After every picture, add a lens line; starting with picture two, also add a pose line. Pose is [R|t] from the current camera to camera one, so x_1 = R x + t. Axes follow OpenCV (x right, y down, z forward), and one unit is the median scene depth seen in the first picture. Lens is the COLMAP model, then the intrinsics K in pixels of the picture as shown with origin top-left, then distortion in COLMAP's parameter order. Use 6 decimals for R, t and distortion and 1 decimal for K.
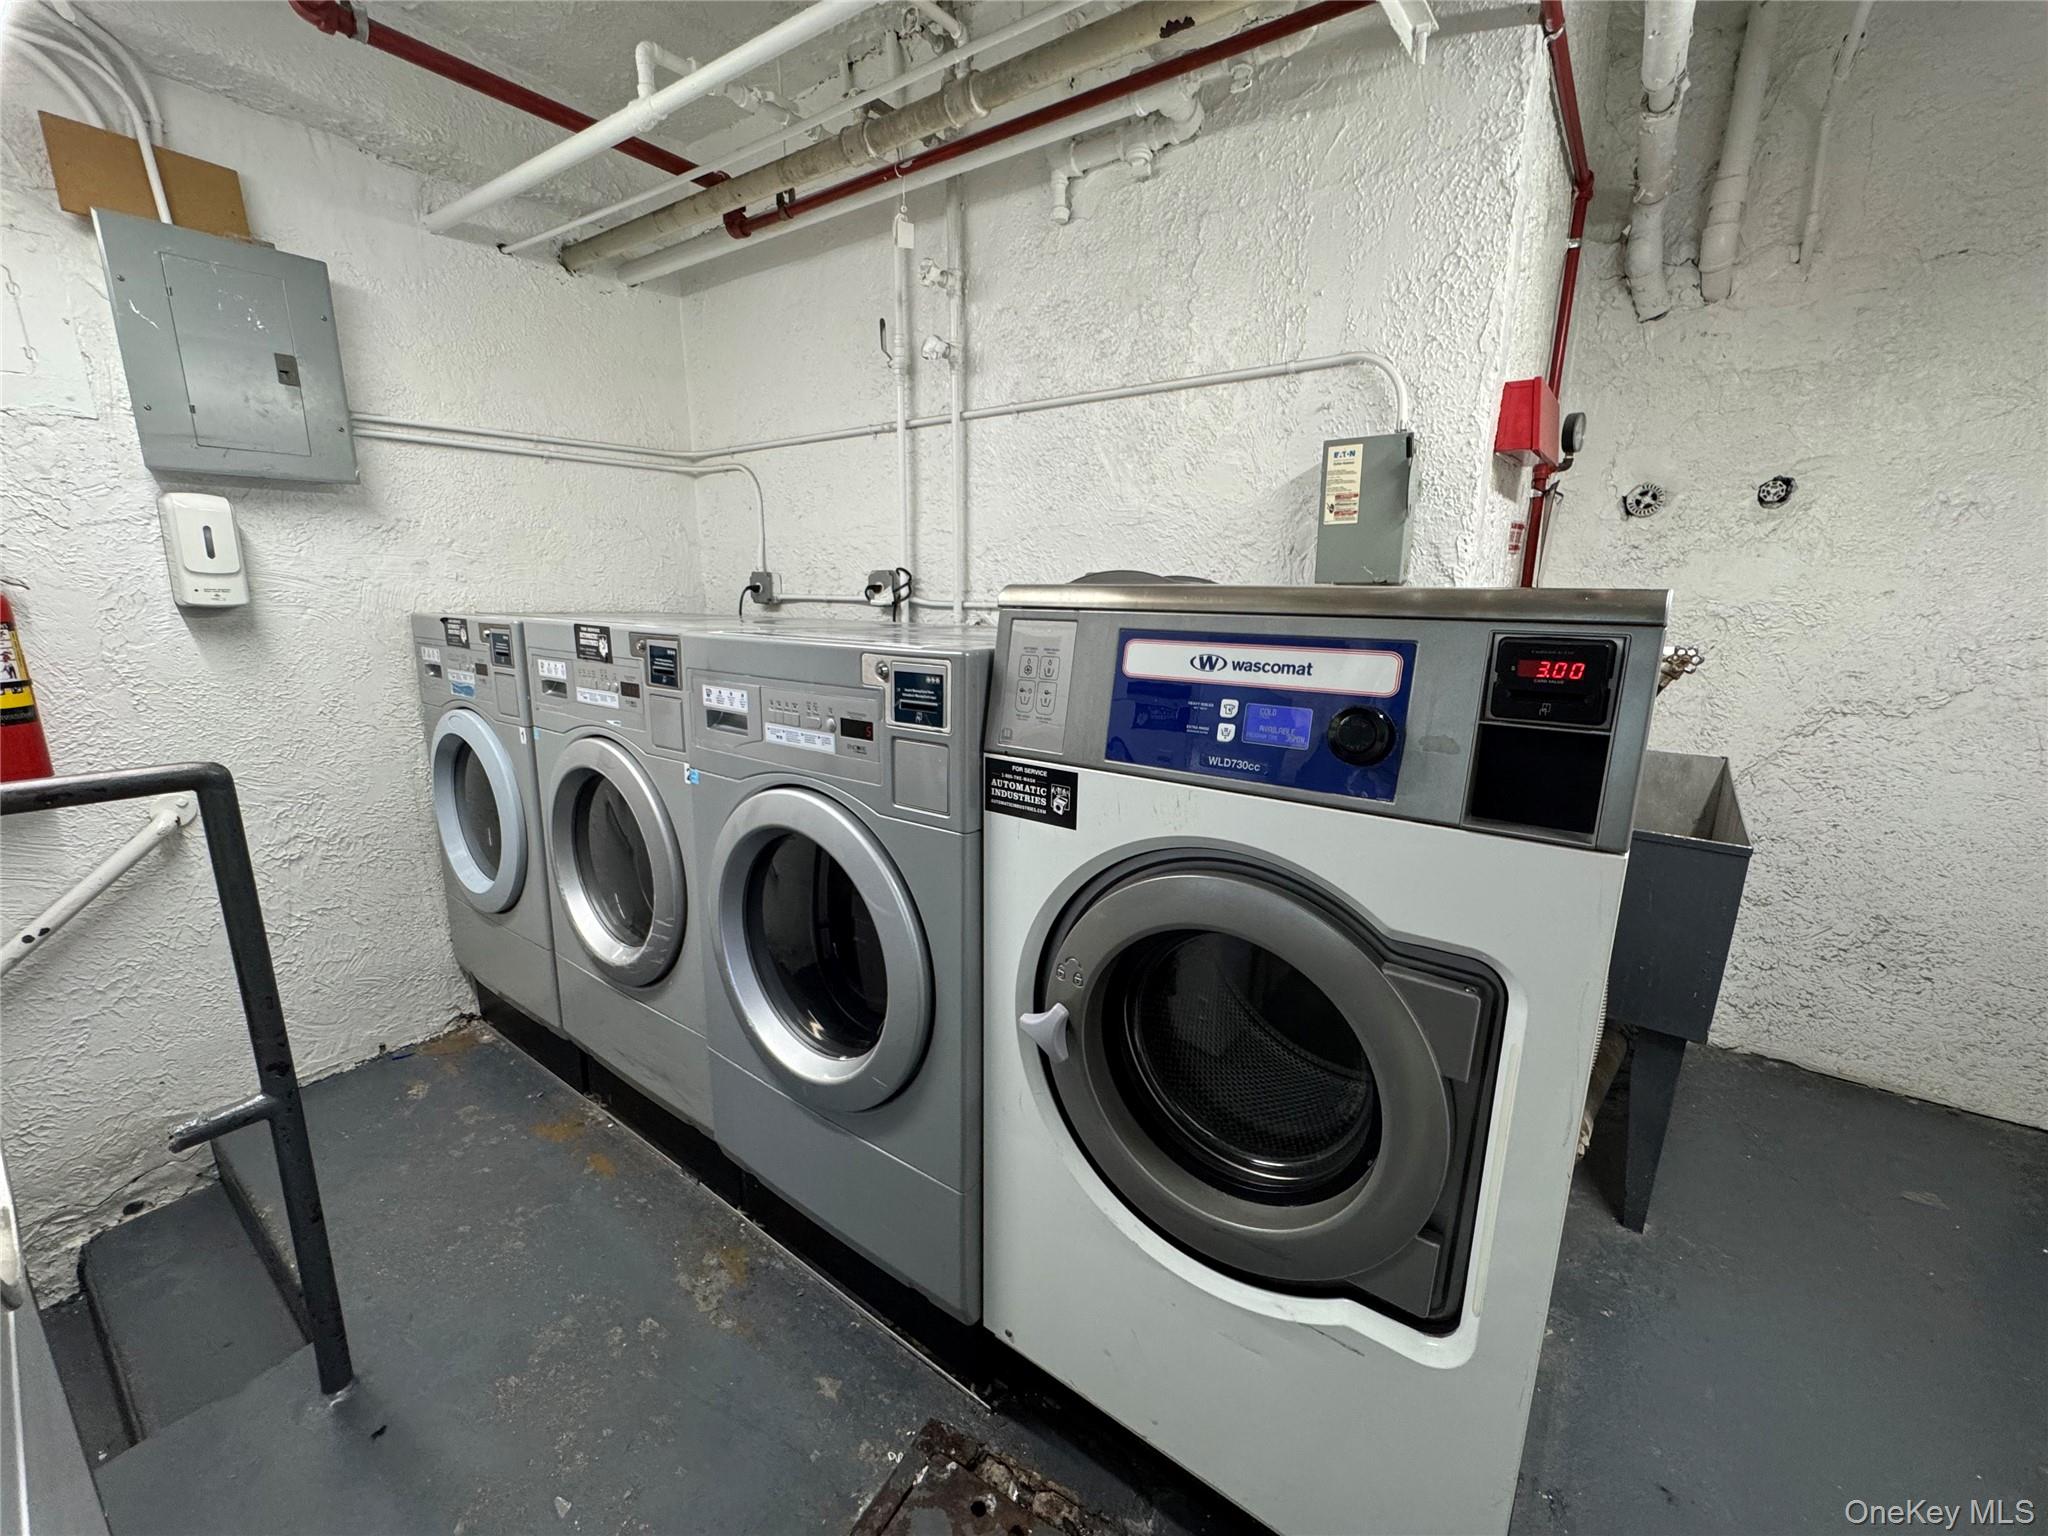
lens RADIAL K [[828.0, 0, 1031.6], [0, 828.0, 773.5], [0, 0, 1]] dist [-0.001153, -0.000175]
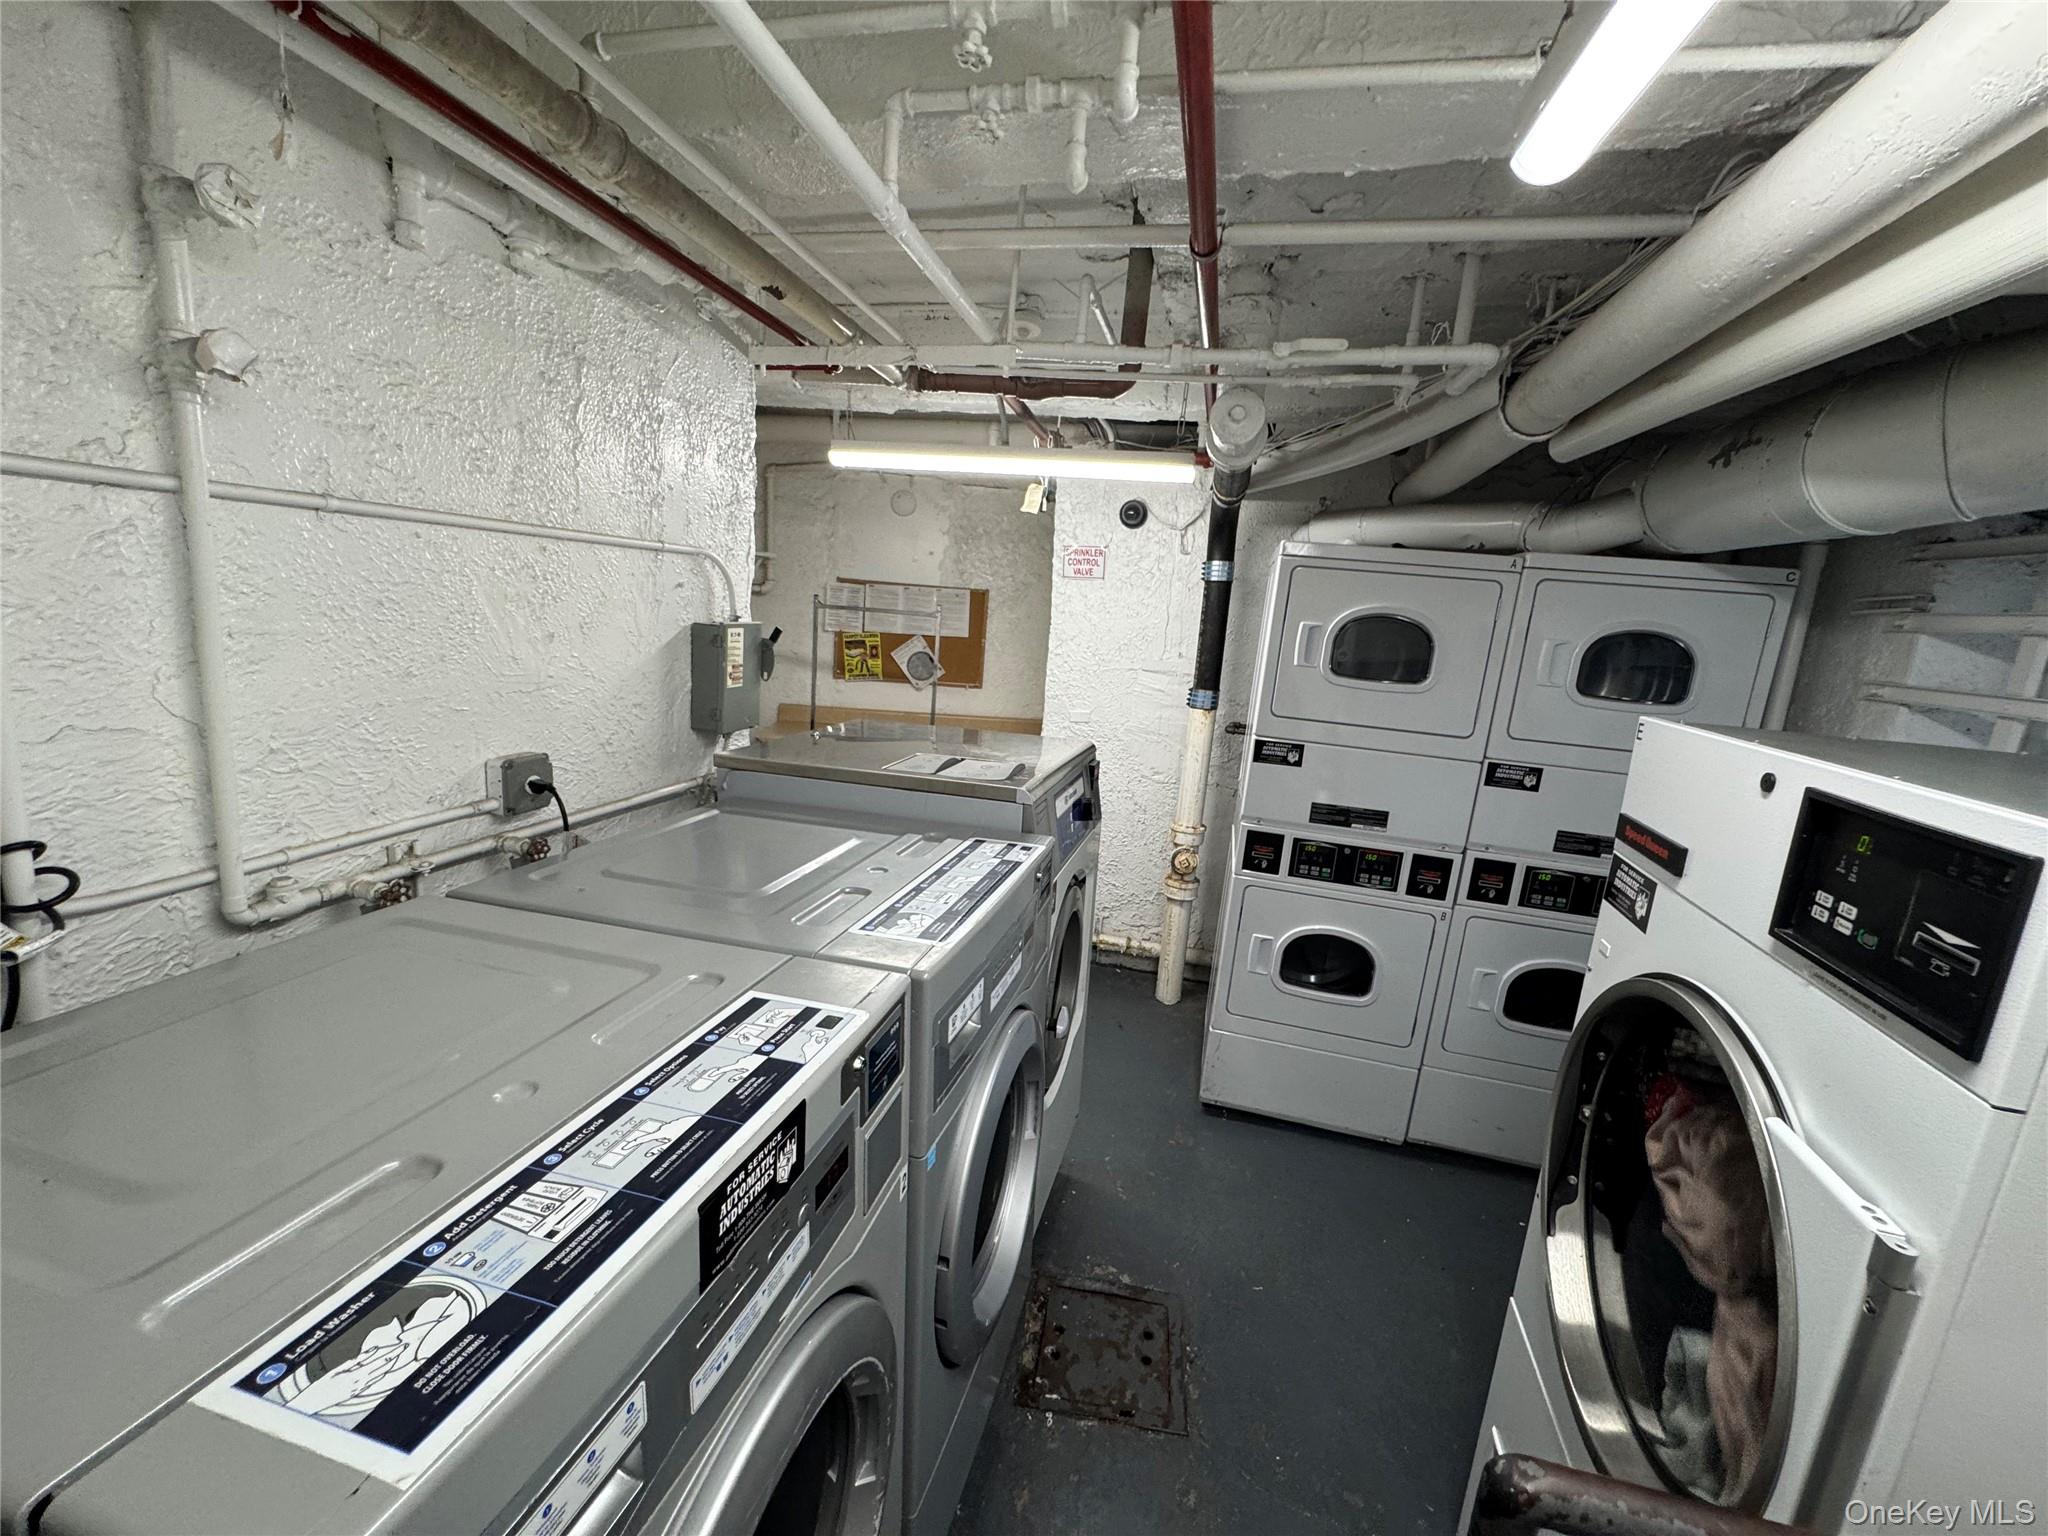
lens RADIAL K [[828.0, 0, 1034.3], [0, 828.0, 772.4], [0, 0, 1]] dist [-0.001153, -0.000175]
pose [[-0.376854, -0.214977, 0.900981, -0.845891], [0.132422, 0.950199, 0.282109, -0.417209], [-0.916758, 0.225623, -0.329619, 0.904860]]
